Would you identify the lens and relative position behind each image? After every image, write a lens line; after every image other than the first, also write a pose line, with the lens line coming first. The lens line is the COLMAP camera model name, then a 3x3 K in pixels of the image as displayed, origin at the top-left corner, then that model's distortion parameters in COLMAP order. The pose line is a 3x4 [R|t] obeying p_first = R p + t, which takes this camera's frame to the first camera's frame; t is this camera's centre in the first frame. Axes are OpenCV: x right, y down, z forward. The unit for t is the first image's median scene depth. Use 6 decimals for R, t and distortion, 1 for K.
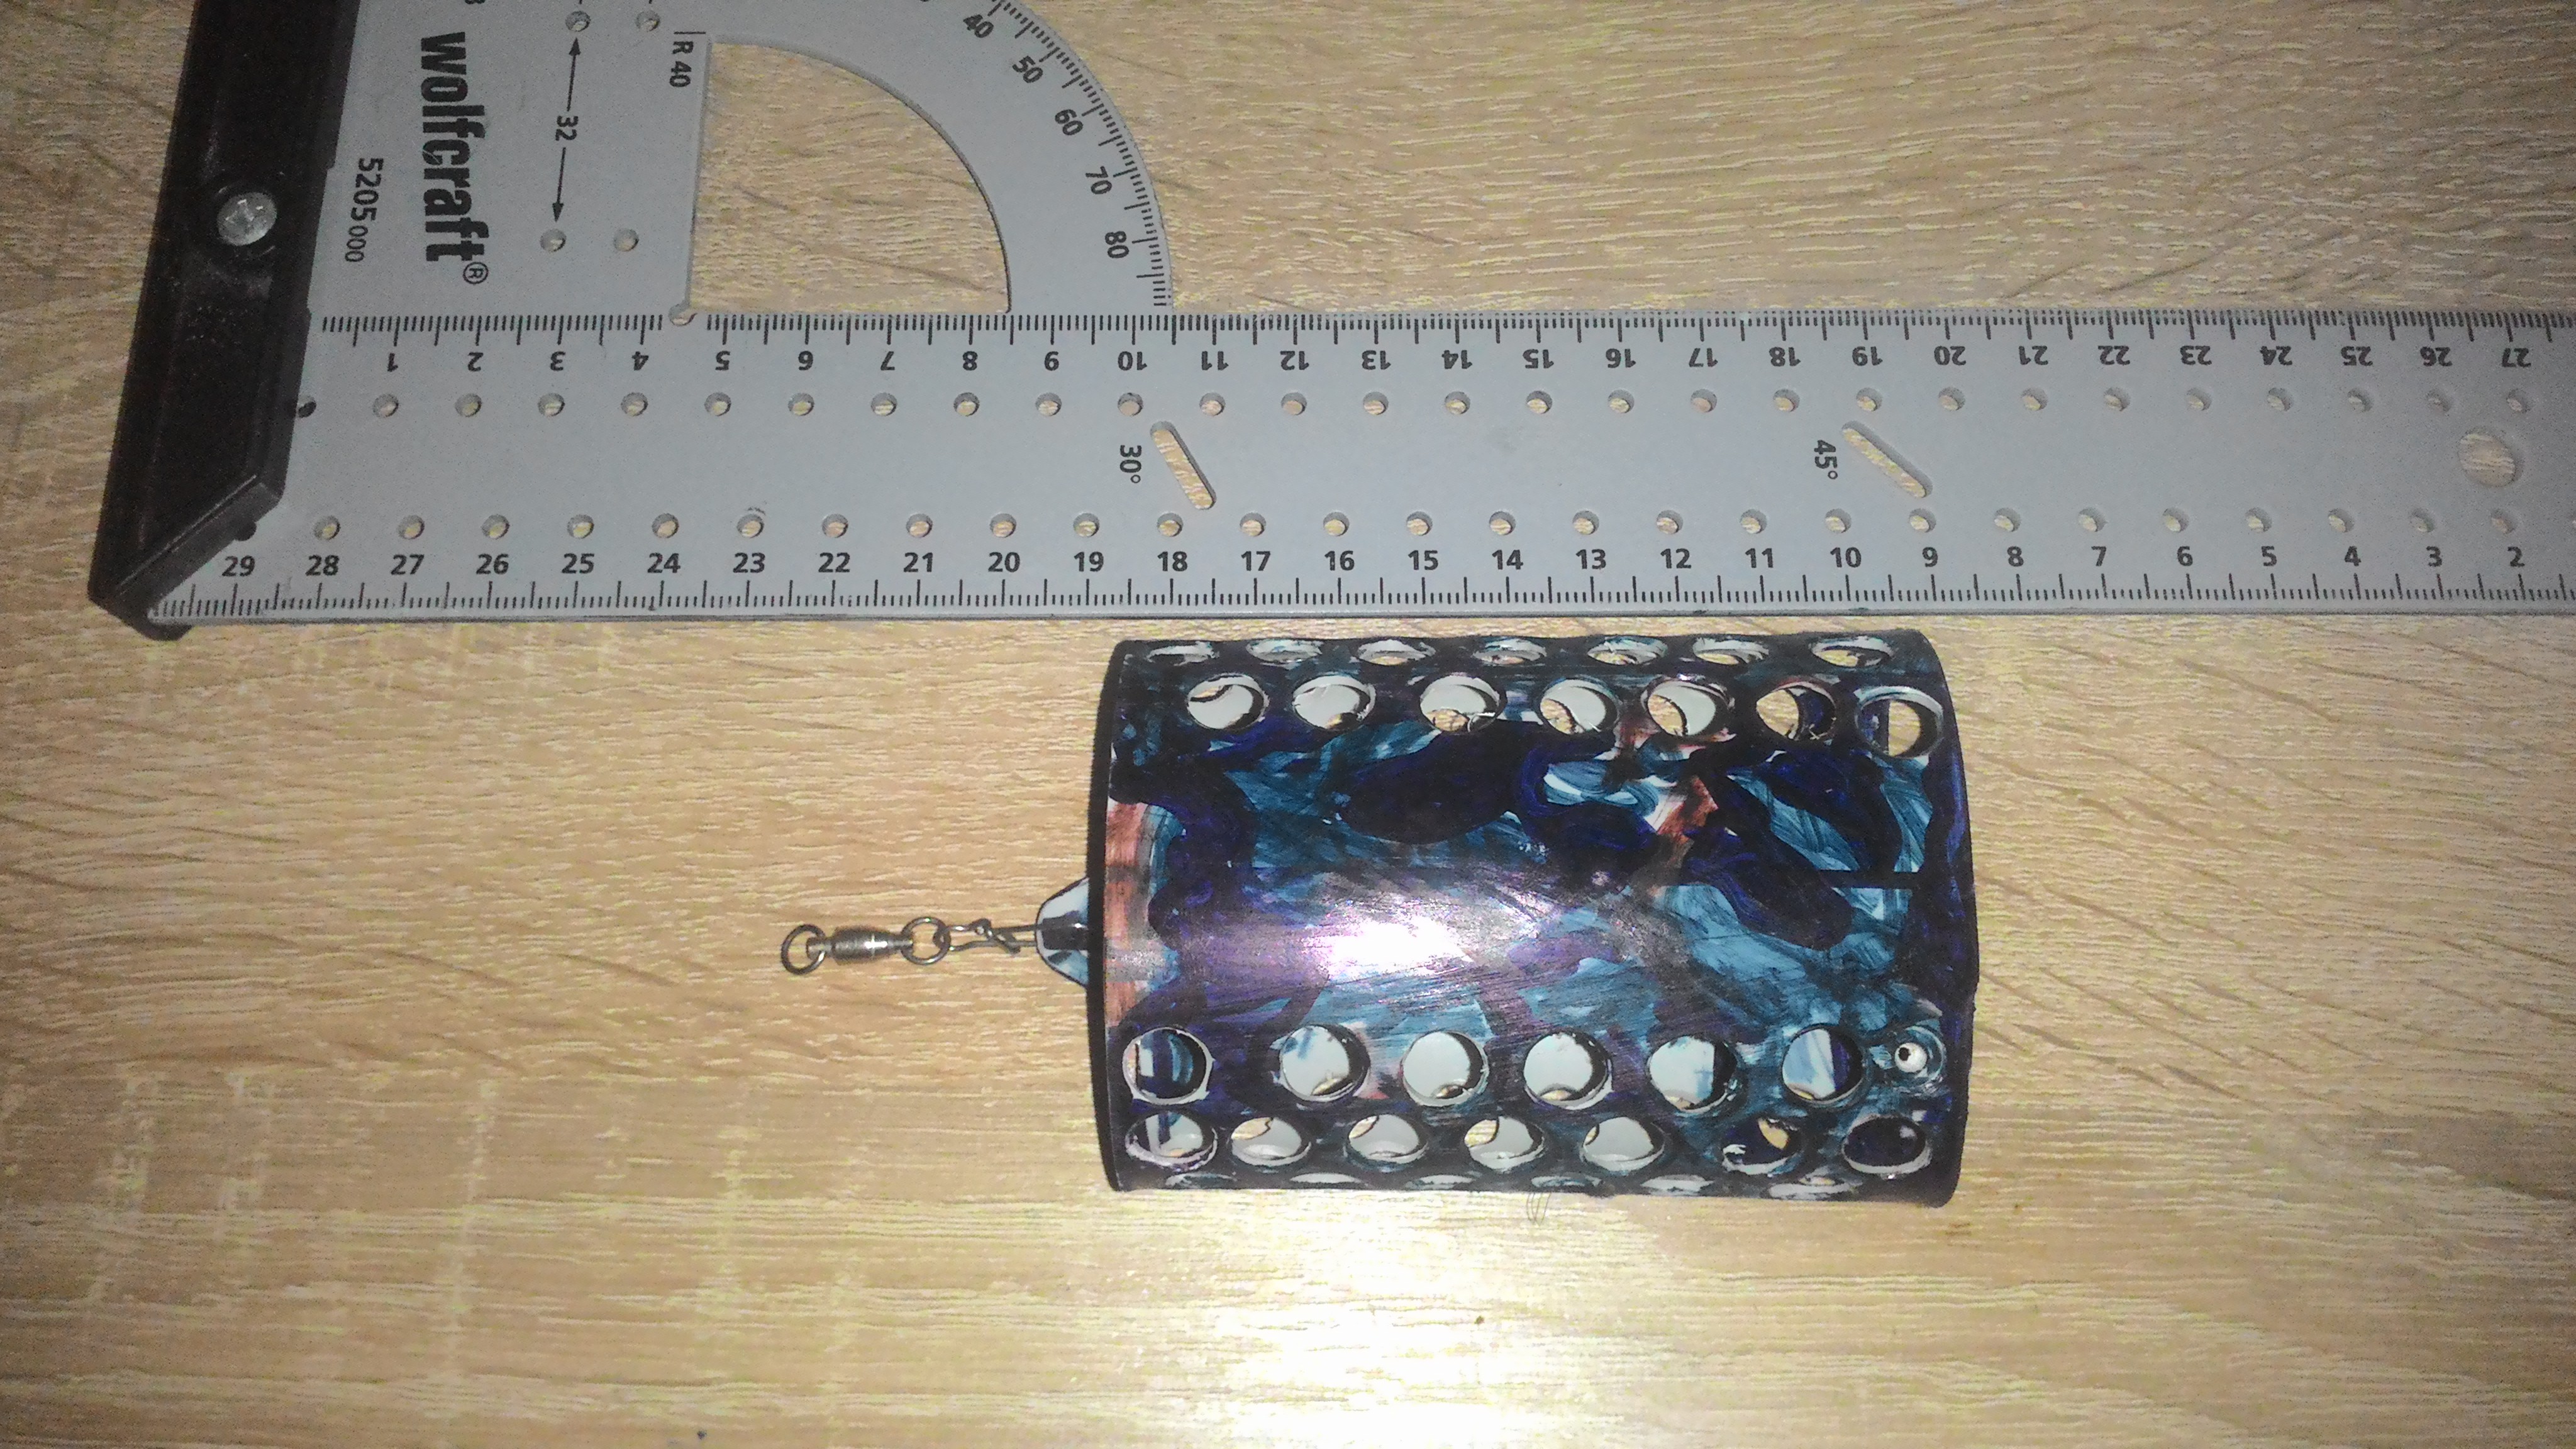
lens RADIAL K [[2153.3, 0, 1283.4], [0, 2153.3, 718.9], [0, 0, 1]] dist [0.009504, -0.082274]
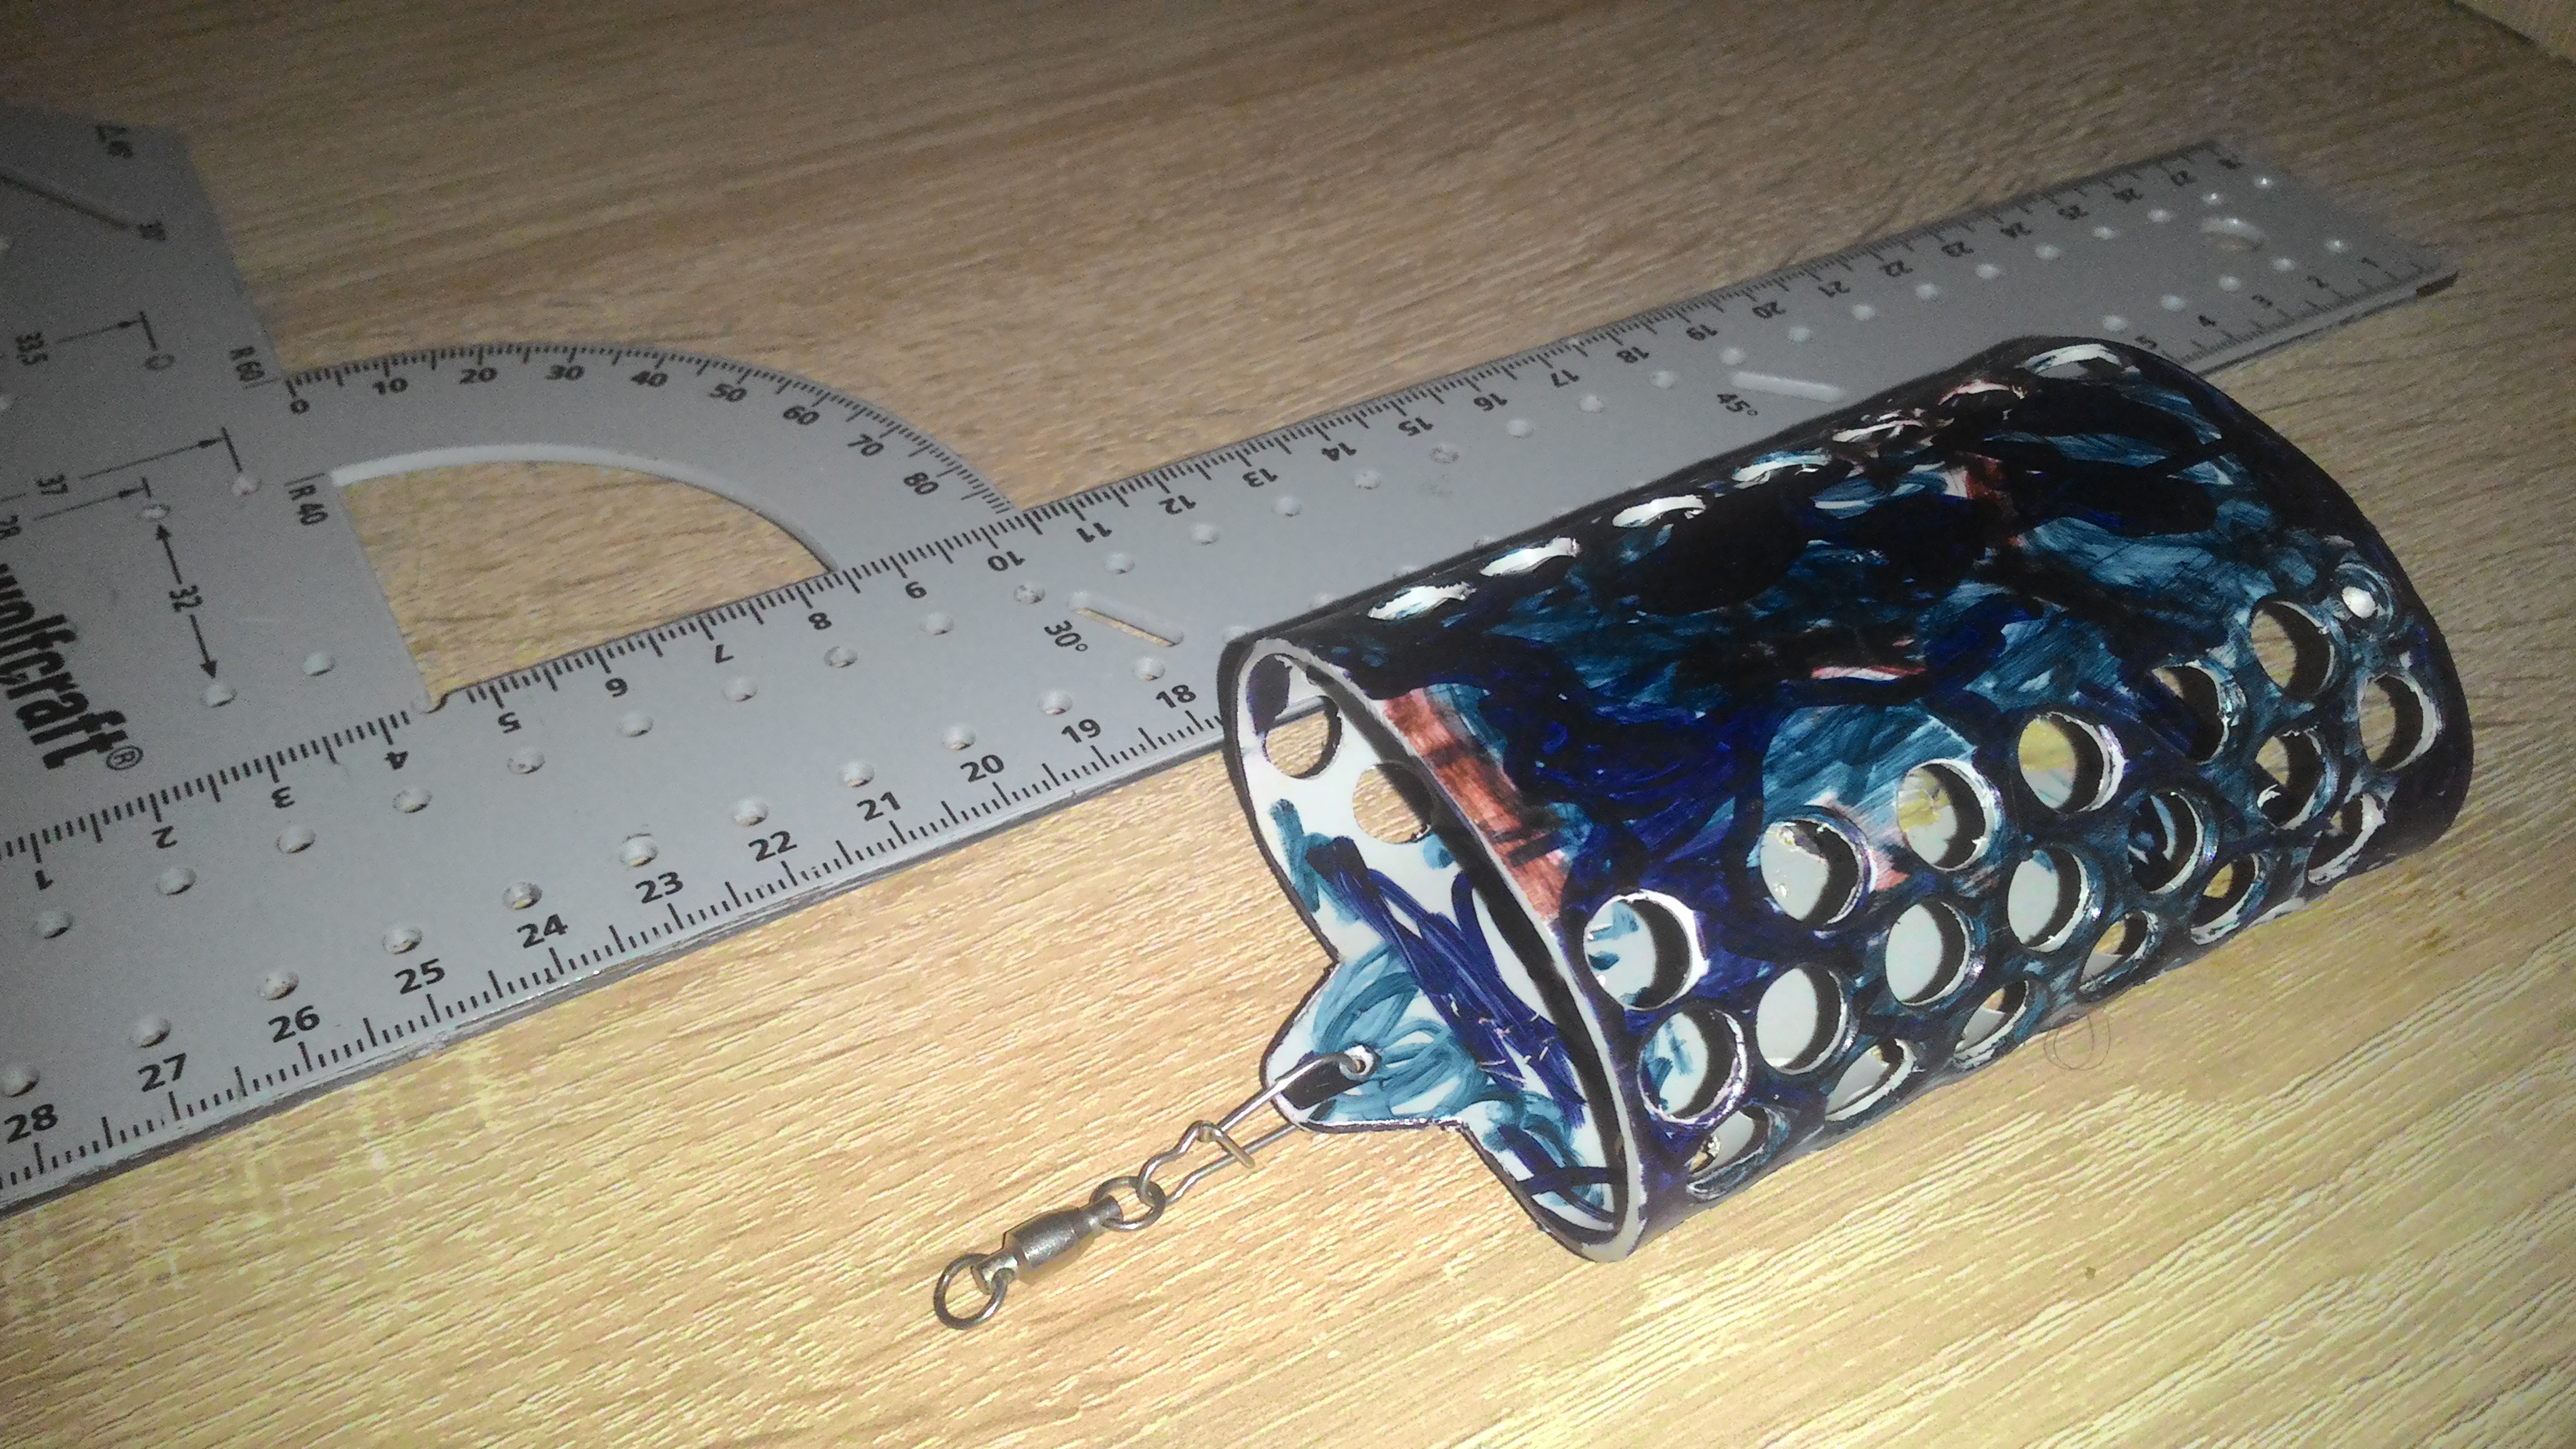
lens RADIAL K [[2153.3, 0, 1290.9], [0, 2153.3, 723.3], [0, 0, 1]] dist [0.009504, -0.082274]
pose [[0.864945, -0.329981, 0.378131, -0.320052], [0.467972, 0.802493, -0.370144, 0.250431], [-0.181307, 0.497109, 0.848534, 0.320445]]
